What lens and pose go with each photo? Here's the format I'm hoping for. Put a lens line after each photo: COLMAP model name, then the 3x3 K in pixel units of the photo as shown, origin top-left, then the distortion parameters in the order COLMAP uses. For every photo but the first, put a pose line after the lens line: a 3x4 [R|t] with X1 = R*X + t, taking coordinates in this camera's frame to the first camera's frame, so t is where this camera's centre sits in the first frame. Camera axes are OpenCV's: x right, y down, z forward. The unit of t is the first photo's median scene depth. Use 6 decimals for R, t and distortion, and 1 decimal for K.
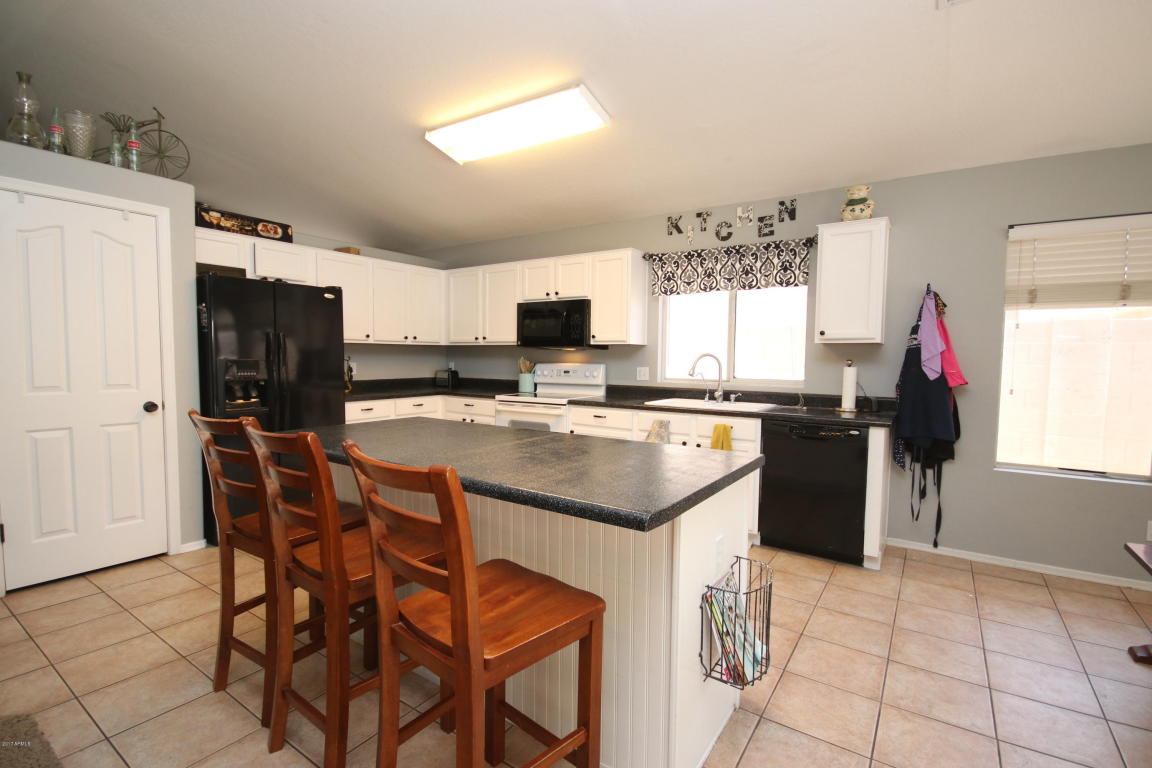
lens RADIAL K [[533.3, 0, 575.5], [0, 533.3, 388.0], [0, 0, 1]] dist [0.011549, -0.011798]
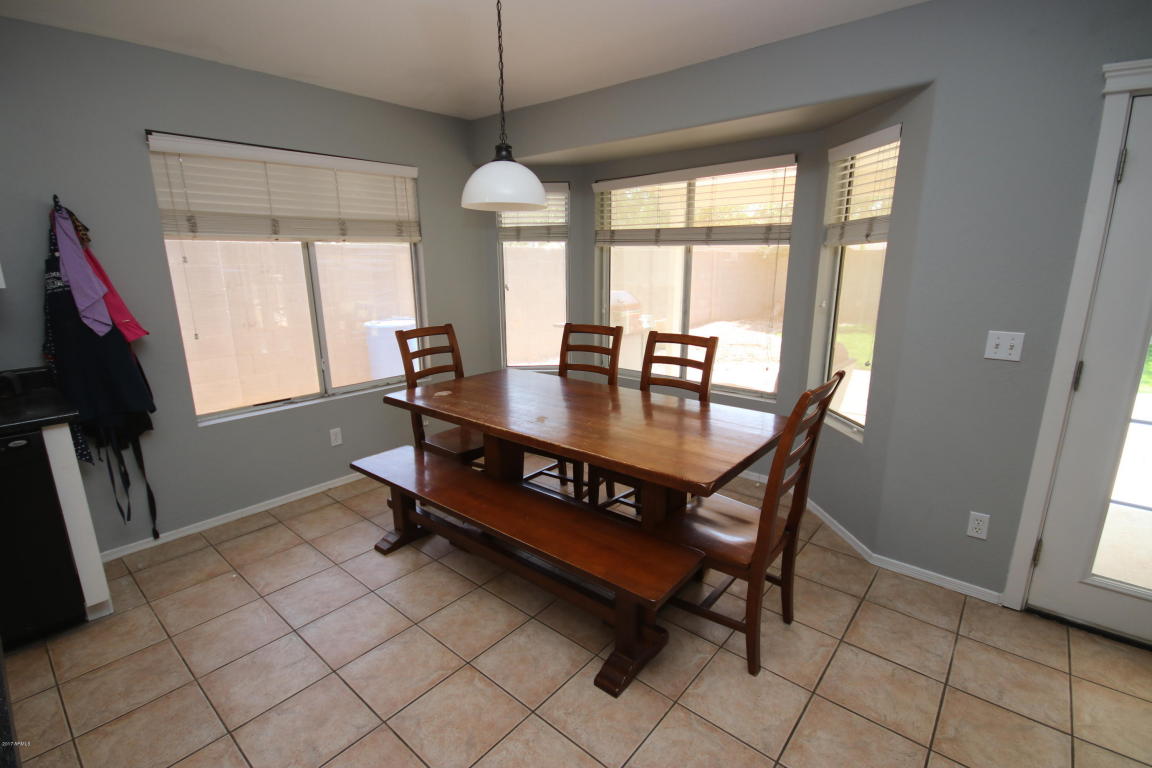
lens RADIAL K [[533.3, 0, 575.8], [0, 533.3, 386.1], [0, 0, 1]] dist [0.011549, -0.011798]
pose [[0.110678, -0.245361, 0.963093, 0.020148], [0.068801, 0.968613, 0.238861, -0.074336], [-0.991472, 0.039825, 0.124085, 0.261324]]
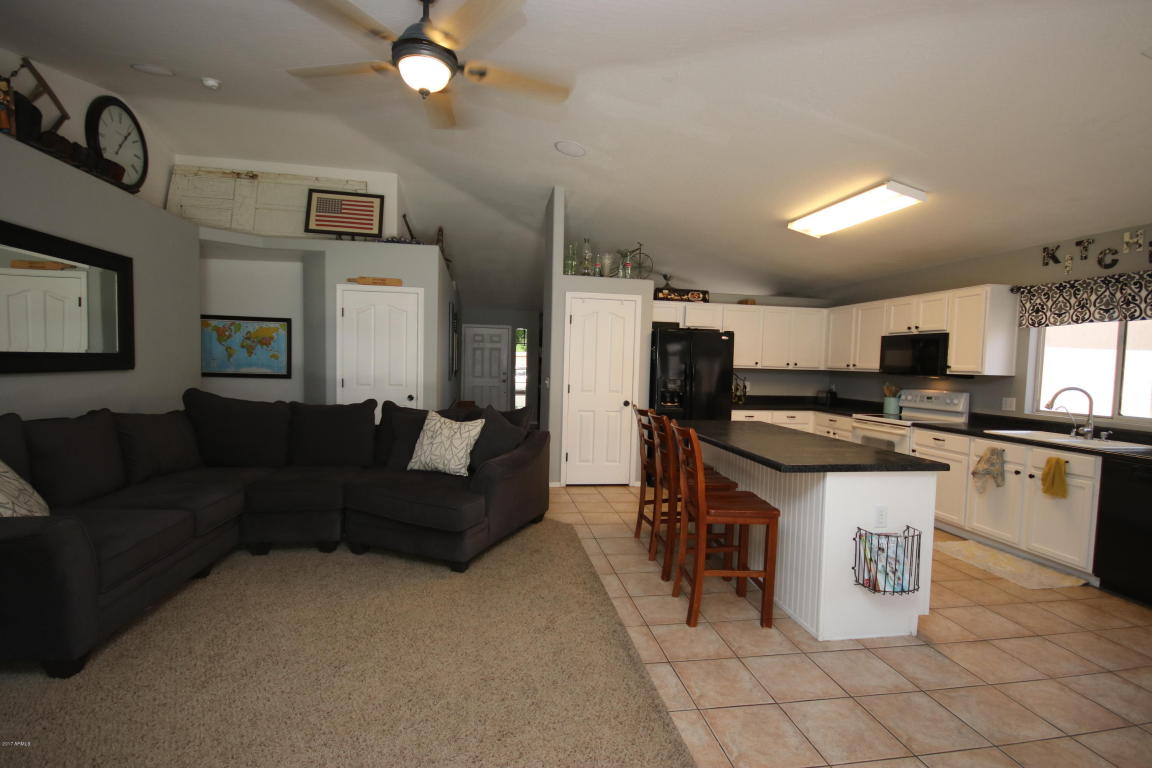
lens RADIAL K [[533.3, 0, 572.2], [0, 533.3, 388.8], [0, 0, 1]] dist [0.011549, -0.011798]
pose [[0.690165, 0.045907, -0.722195, 0.379027], [-0.065260, 0.997868, 0.001065, -0.004161], [0.720704, 0.046396, 0.691689, -0.387144]]
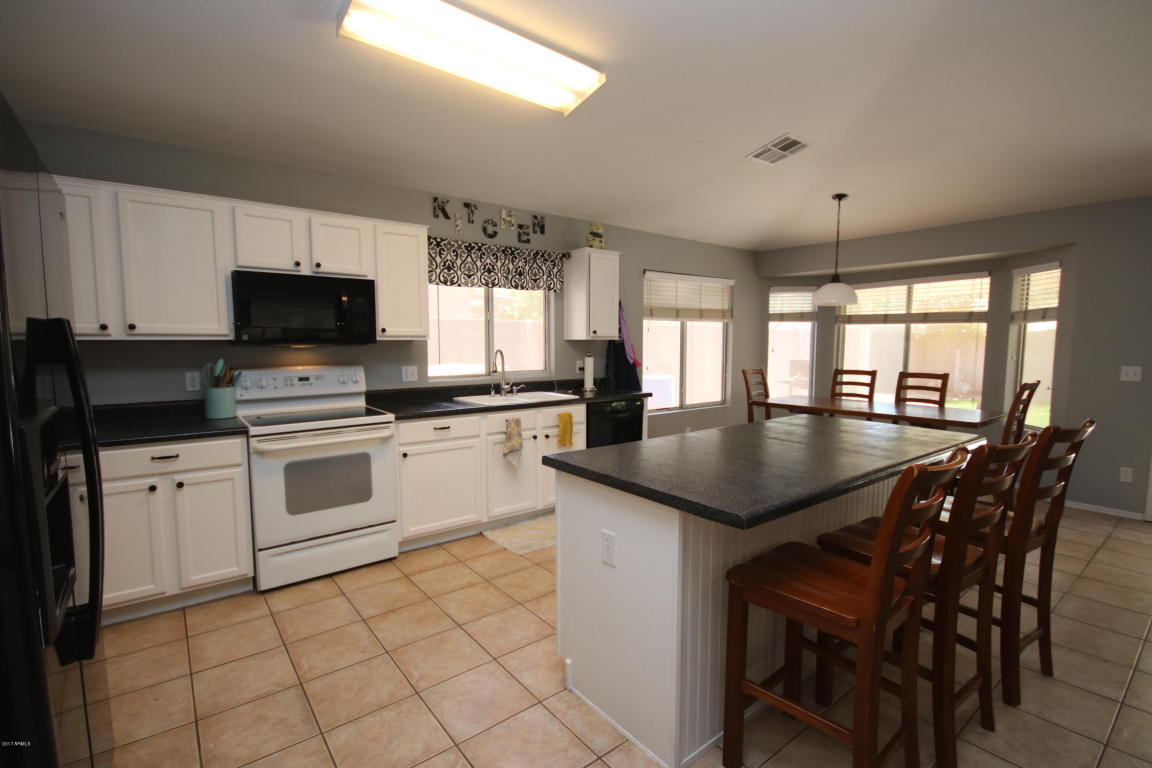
lens RADIAL K [[533.3, 0, 569.9], [0, 533.3, 389.3], [0, 0, 1]] dist [0.011549, -0.011798]
pose [[0.304157, -0.097701, 0.947599, -0.810464], [0.060616, 0.994696, 0.083100, -0.076626], [-0.950691, 0.032164, 0.308466, 0.662405]]
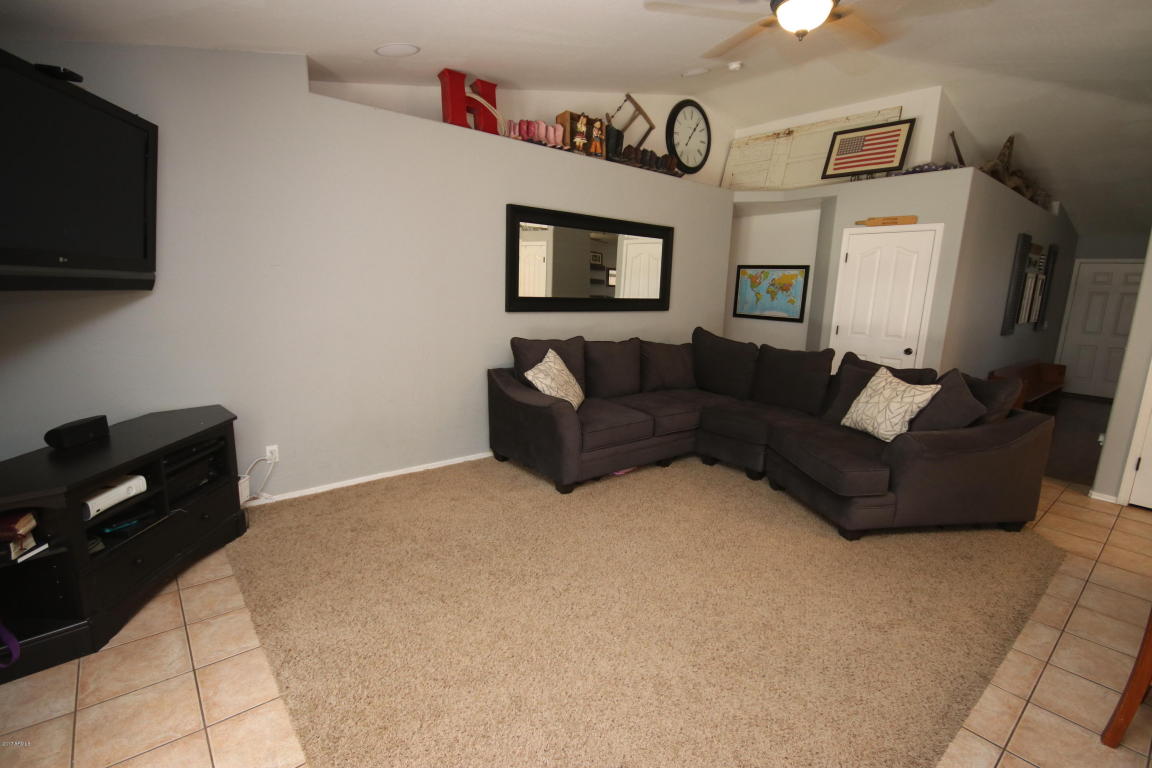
lens RADIAL K [[533.3, 0, 571.5], [0, 533.3, 388.8], [0, 0, 1]] dist [0.011549, -0.011798]
pose [[-0.275448, 0.168776, -0.946384, 0.513810], [-0.094997, 0.974870, 0.201505, -0.051259], [0.956611, 0.145408, -0.252493, -0.100762]]
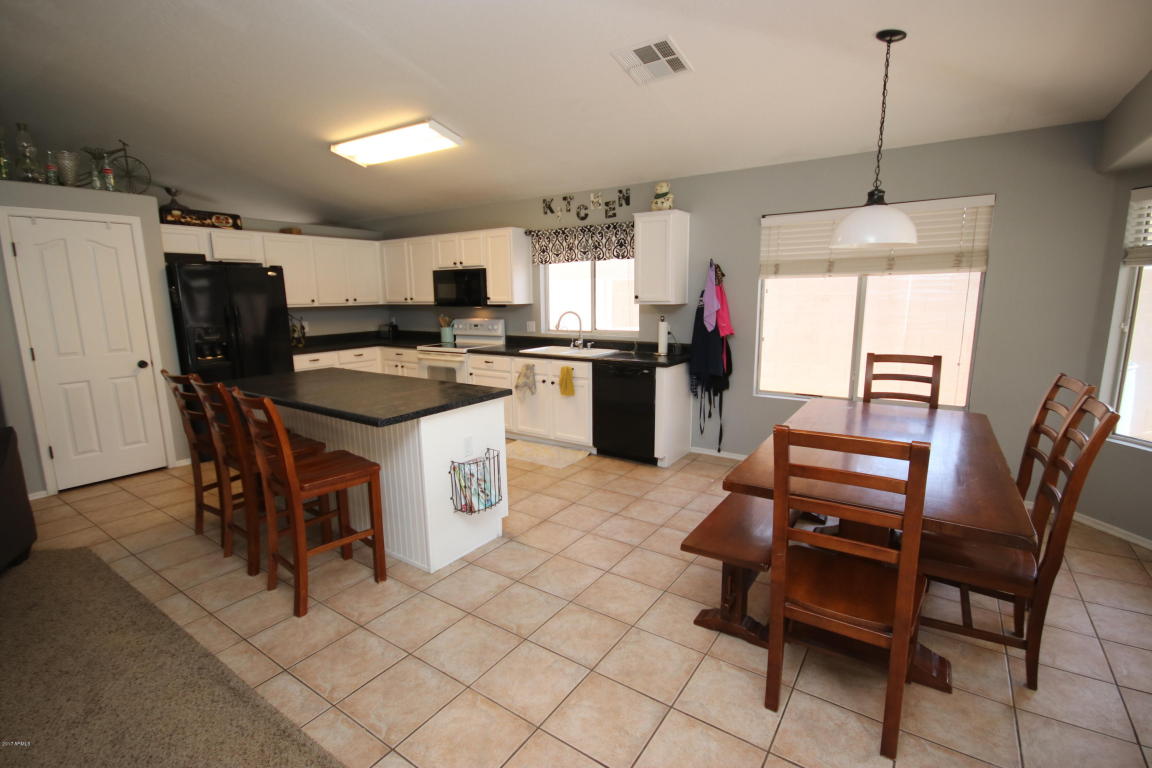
lens RADIAL K [[533.3, 0, 575.4], [0, 533.3, 388.6], [0, 0, 1]] dist [0.011549, -0.011798]
pose [[0.999730, -0.021803, -0.008053, 0.316283], [0.022595, 0.992904, 0.116751, -0.035102], [0.005451, -0.116901, 0.993129, -0.356308]]
